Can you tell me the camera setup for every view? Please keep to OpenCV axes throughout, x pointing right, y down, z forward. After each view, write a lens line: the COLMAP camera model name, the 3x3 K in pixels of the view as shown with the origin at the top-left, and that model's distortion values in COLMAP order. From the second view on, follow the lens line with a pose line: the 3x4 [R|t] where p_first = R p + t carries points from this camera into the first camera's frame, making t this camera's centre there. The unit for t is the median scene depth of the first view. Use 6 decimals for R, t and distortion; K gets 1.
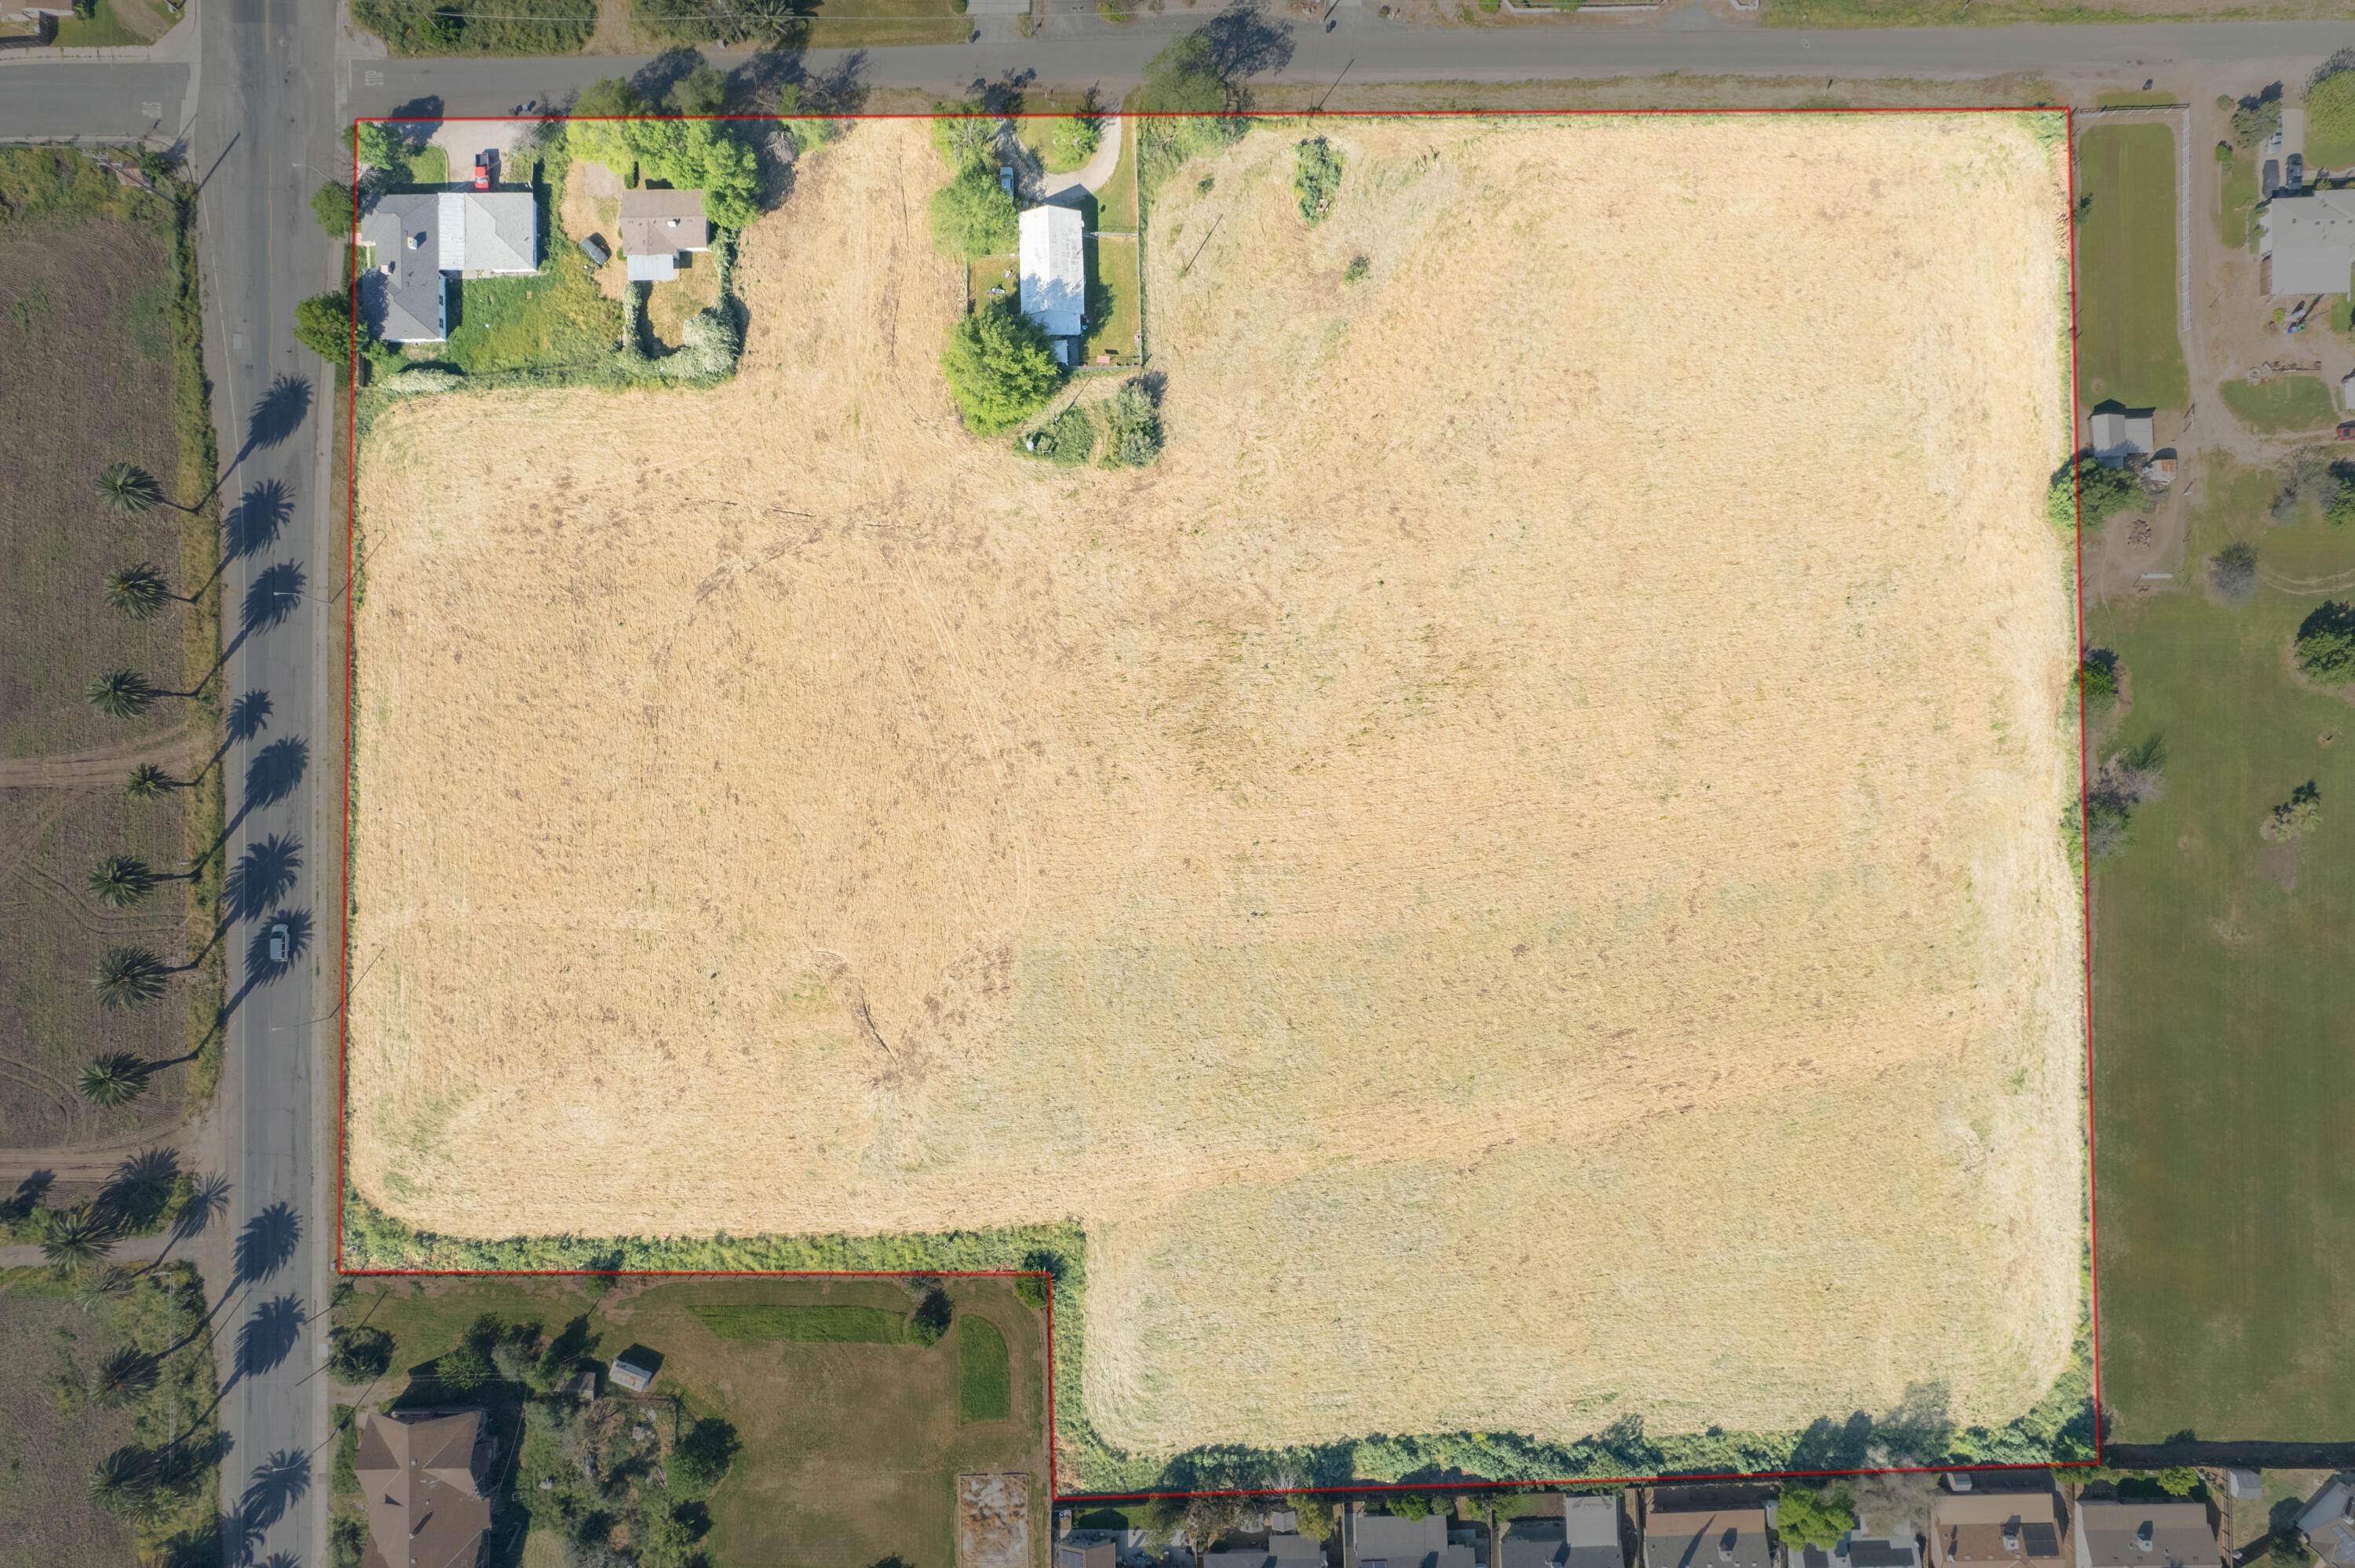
lens RADIAL K [[1500.0, 0, 1190.0], [0, 1500.0, 807.4], [0, 0, 1]] dist [-0.072059, 0.076027]
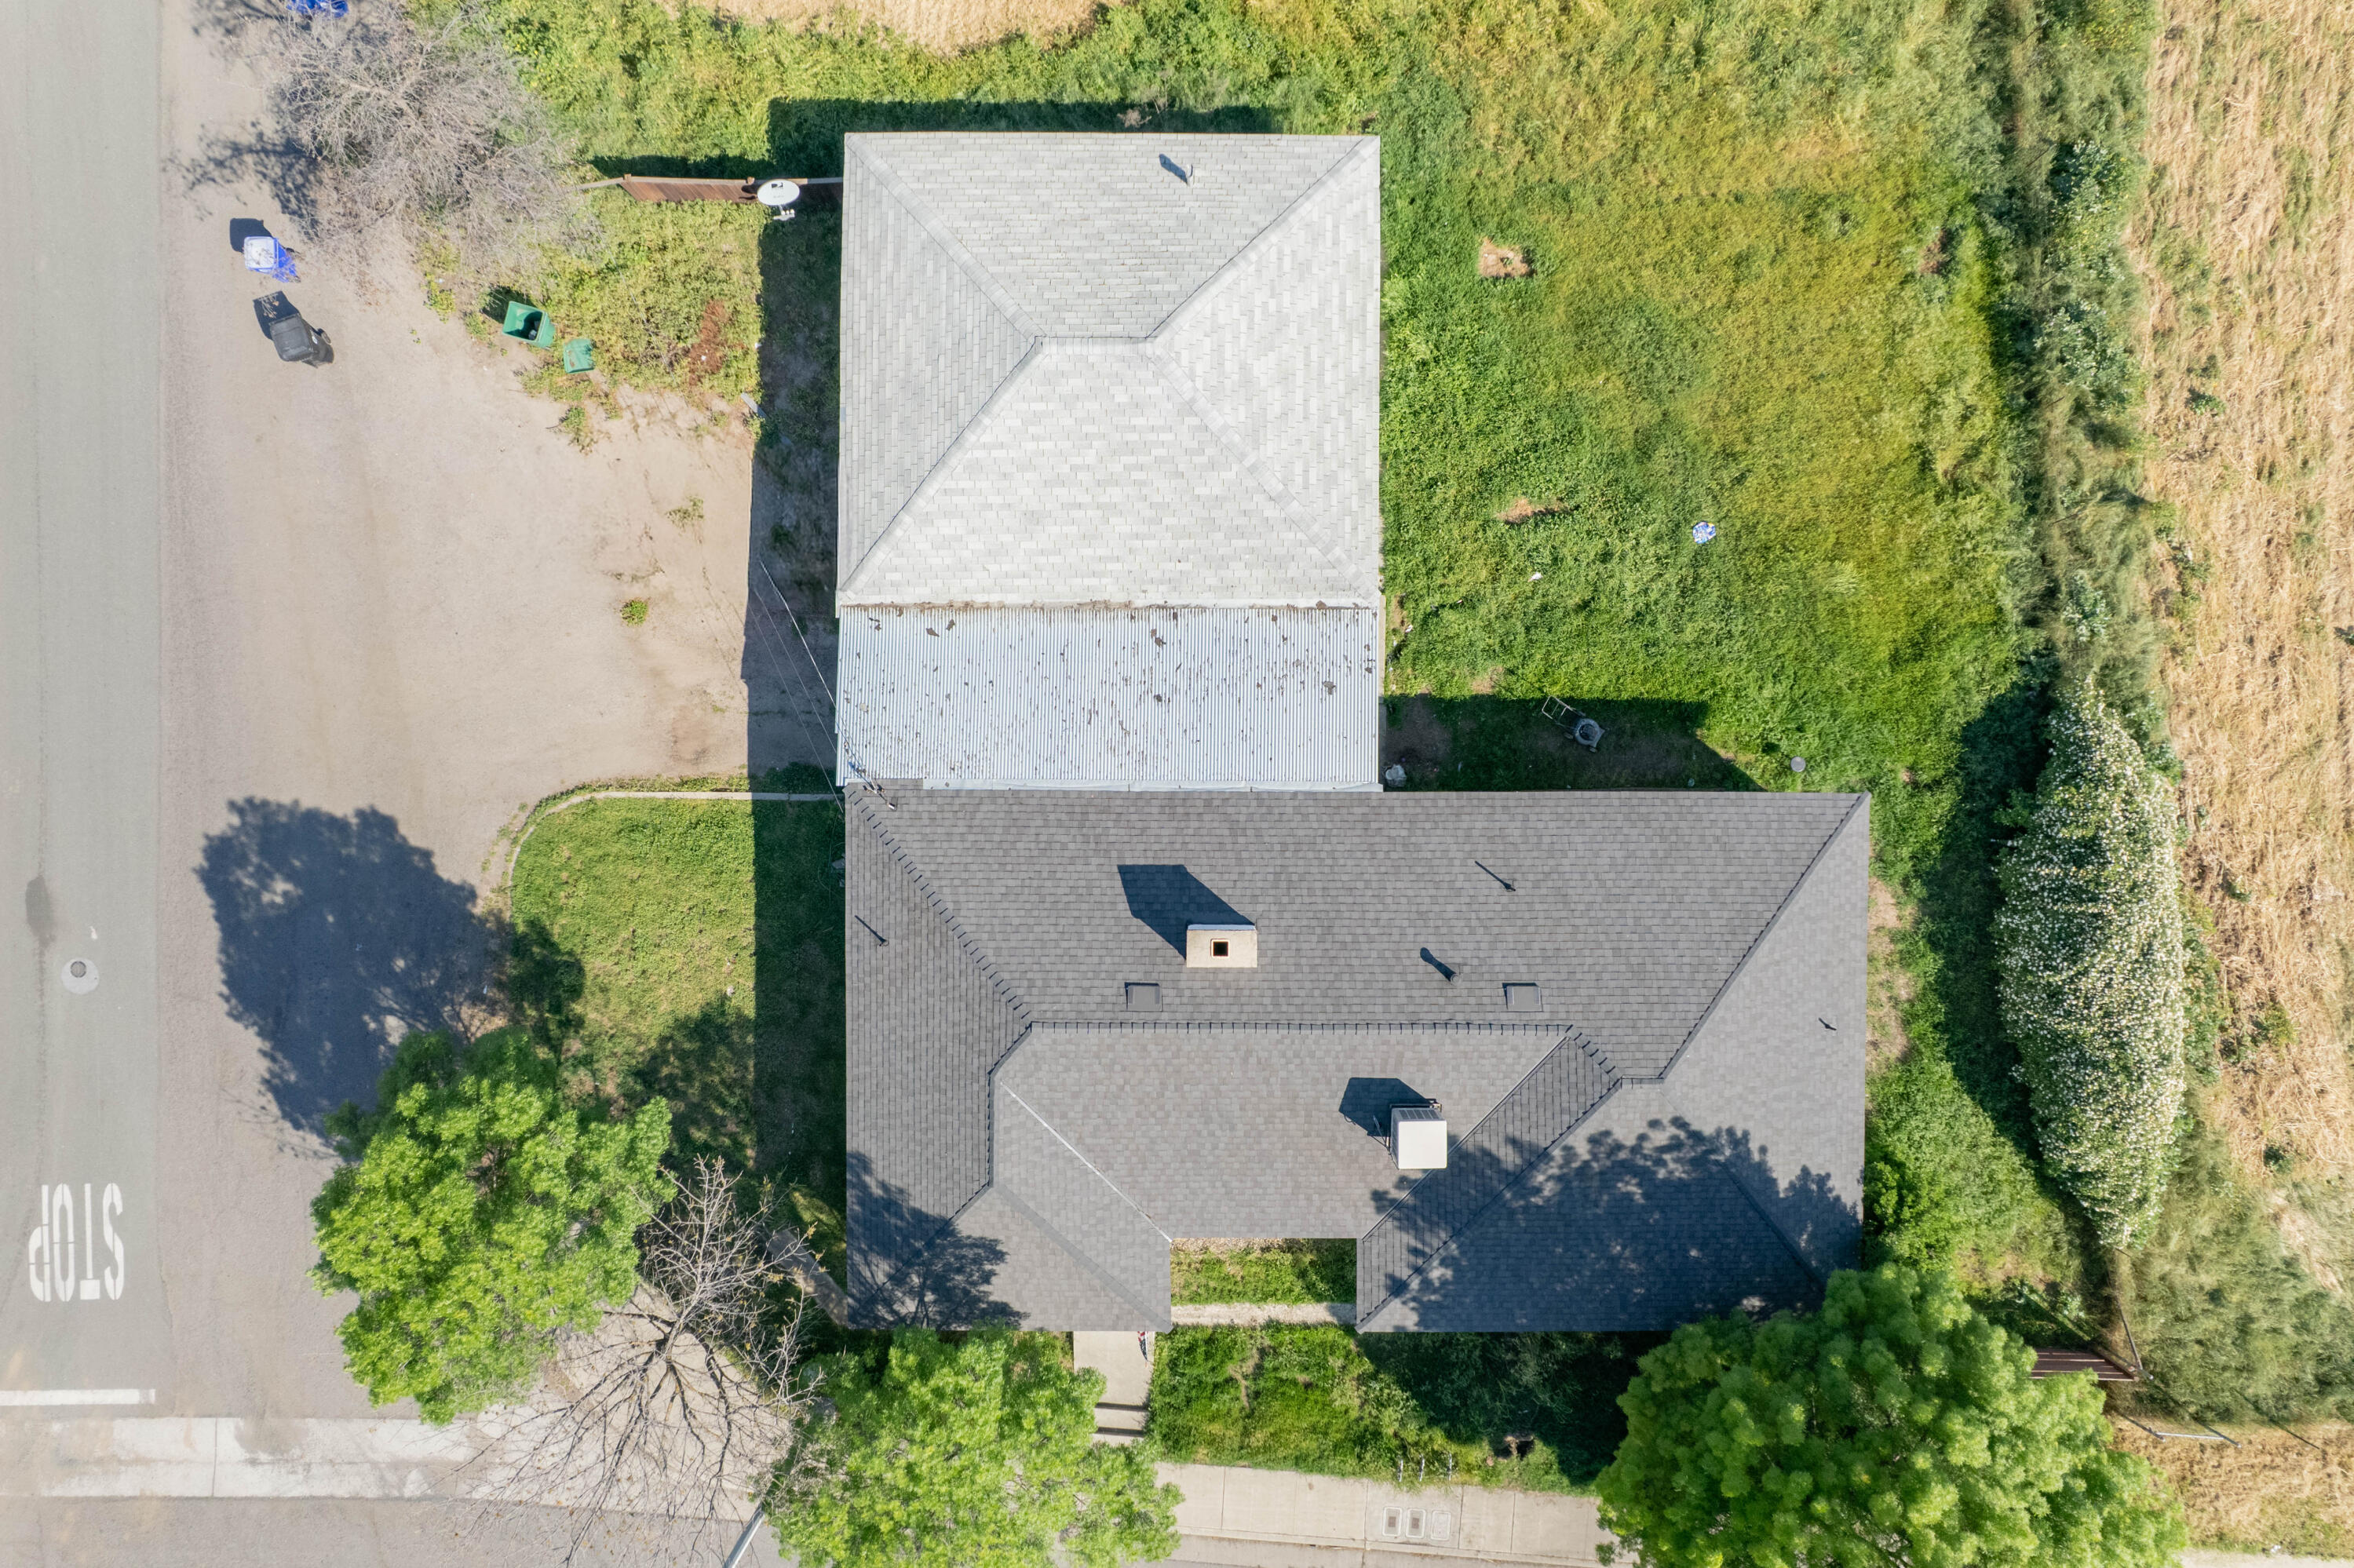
lens RADIAL K [[1448.8, 0, 1199.8], [0, 1448.8, 813.5], [0, 0, 1]] dist [-0.068347, 0.055918]
pose [[0.014487, -0.999682, -0.020654, -0.504336], [0.999854, 0.014671, -0.008781, -0.377574], [0.009081, -0.020523, 0.999748, 0.855020]]
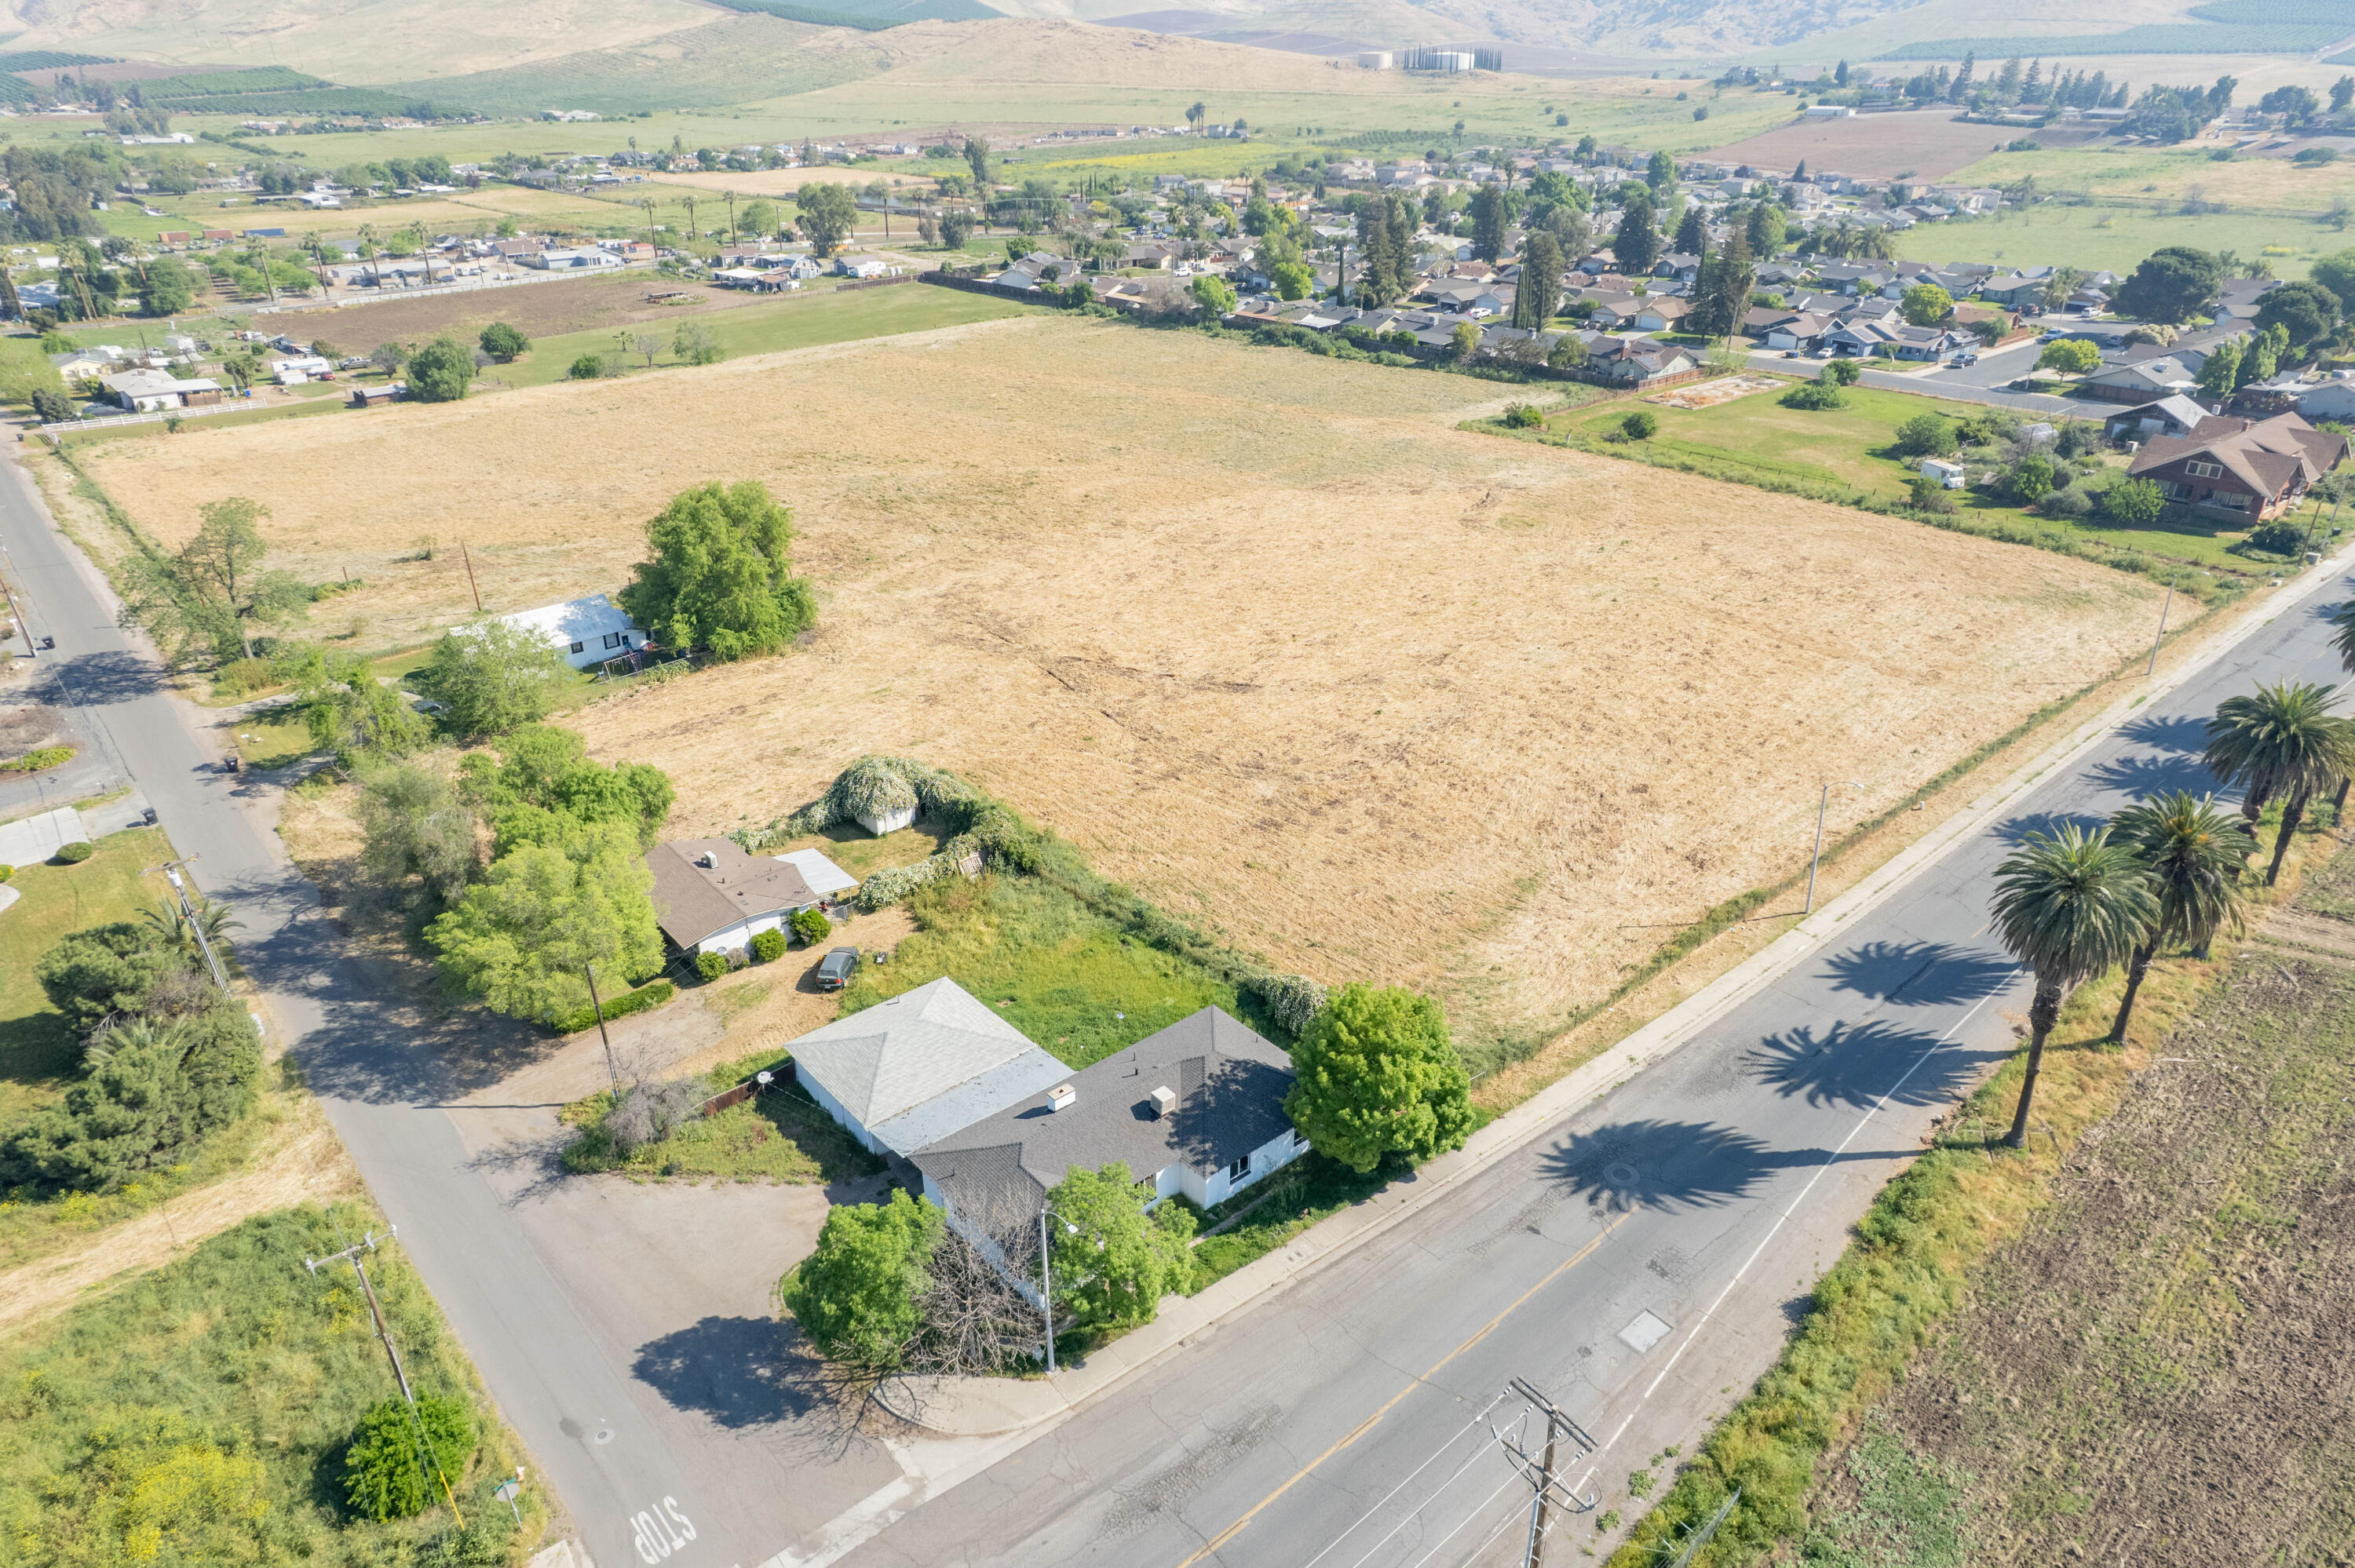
lens RADIAL K [[1506.9, 0, 1191.2], [0, 1506.9, 791.1], [0, 0, 1]] dist [-0.073909, 0.077824]
pose [[-0.643132, -0.341555, 0.685363, -0.762564], [0.765748, -0.290905, 0.573589, -0.539124], [0.003463, 0.893708, 0.448635, 0.754096]]
